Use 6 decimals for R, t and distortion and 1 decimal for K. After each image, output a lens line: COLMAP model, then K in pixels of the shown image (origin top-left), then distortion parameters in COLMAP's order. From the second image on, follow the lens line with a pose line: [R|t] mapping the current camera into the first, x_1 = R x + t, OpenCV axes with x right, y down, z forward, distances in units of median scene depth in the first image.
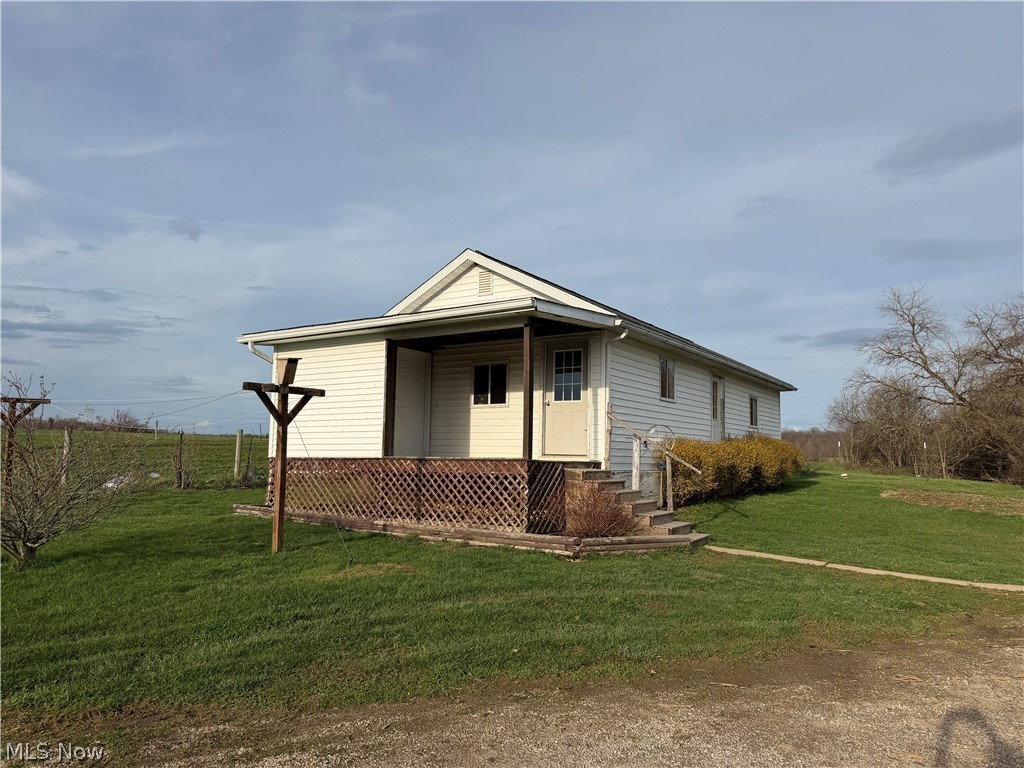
lens RADIAL K [[723.3, 0, 515.8], [0, 723.3, 410.4], [0, 0, 1]] dist [0.052932, -0.064430]
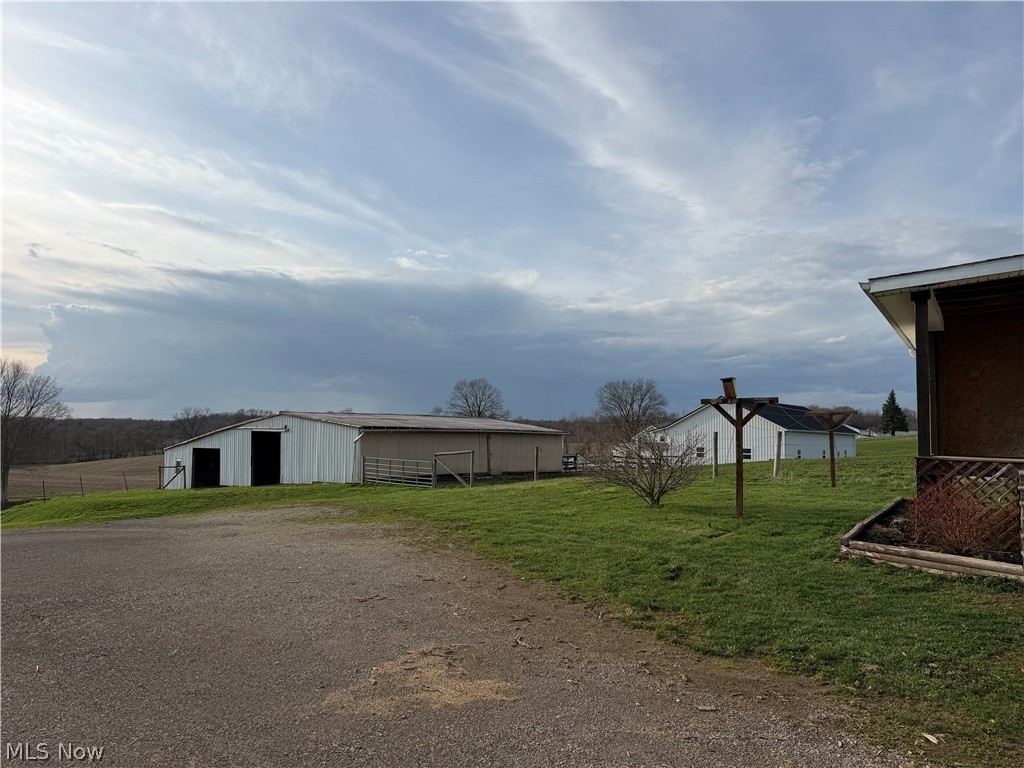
lens RADIAL K [[723.3, 0, 513.3], [0, 723.3, 385.2], [0, 0, 1]] dist [0.052932, -0.064430]
pose [[0.000009, -0.092335, -0.995728, 0.683135], [0.045945, 0.994676, -0.092237, 0.031564], [0.998944, -0.045748, 0.004251, 0.383622]]
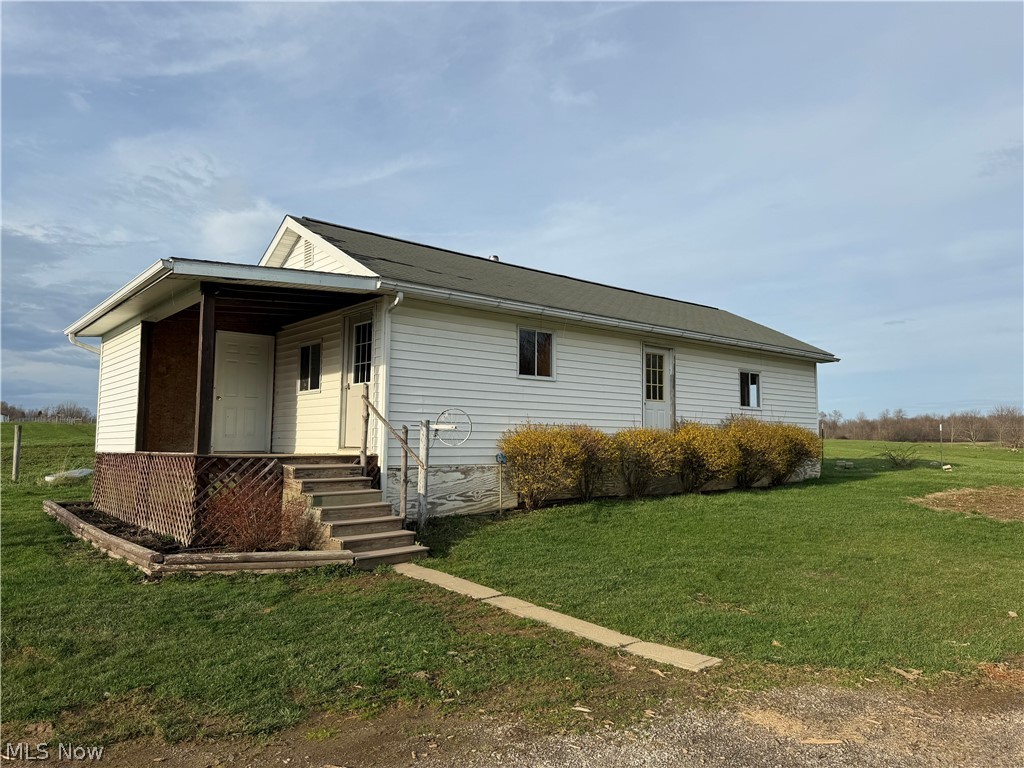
lens RADIAL K [[723.3, 0, 516.7], [0, 723.3, 383.2], [0, 0, 1]] dist [0.052932, -0.064430]
pose [[0.958142, -0.036058, -0.284013, 0.457364], [0.028844, 0.999147, -0.029544, 0.016486], [0.284836, 0.020115, 0.958365, 0.227447]]
